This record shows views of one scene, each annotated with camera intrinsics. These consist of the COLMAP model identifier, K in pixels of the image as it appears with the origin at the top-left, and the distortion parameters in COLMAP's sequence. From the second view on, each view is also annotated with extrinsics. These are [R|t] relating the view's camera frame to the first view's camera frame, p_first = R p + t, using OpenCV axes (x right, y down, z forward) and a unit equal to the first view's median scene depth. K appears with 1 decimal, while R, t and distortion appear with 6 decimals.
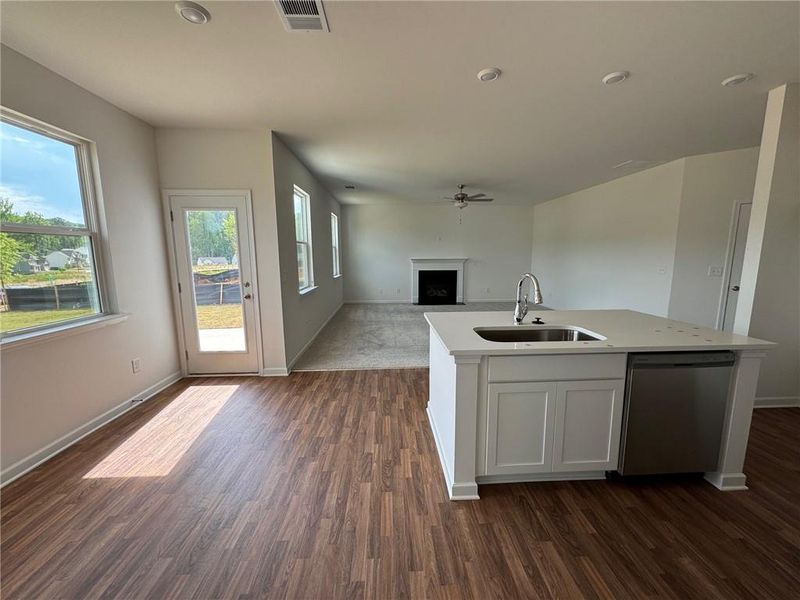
lens RADIAL K [[320.2, 0, 403.0], [0, 320.2, 298.7], [0, 0, 1]] dist [0.000639, -0.000186]
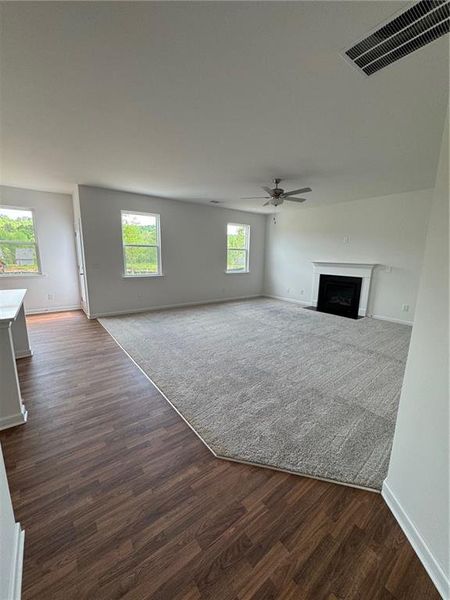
lens RADIAL K [[240.2, 0, 226.7], [0, 240.2, 301.1], [0, 0, 1]] dist [0.000639, -0.000186]
pose [[0.562178, 0.172191, -0.808892, 0.487153], [-0.132567, 0.984200, 0.117375, -0.054750], [0.816322, 0.041247, 0.576122, 0.351581]]
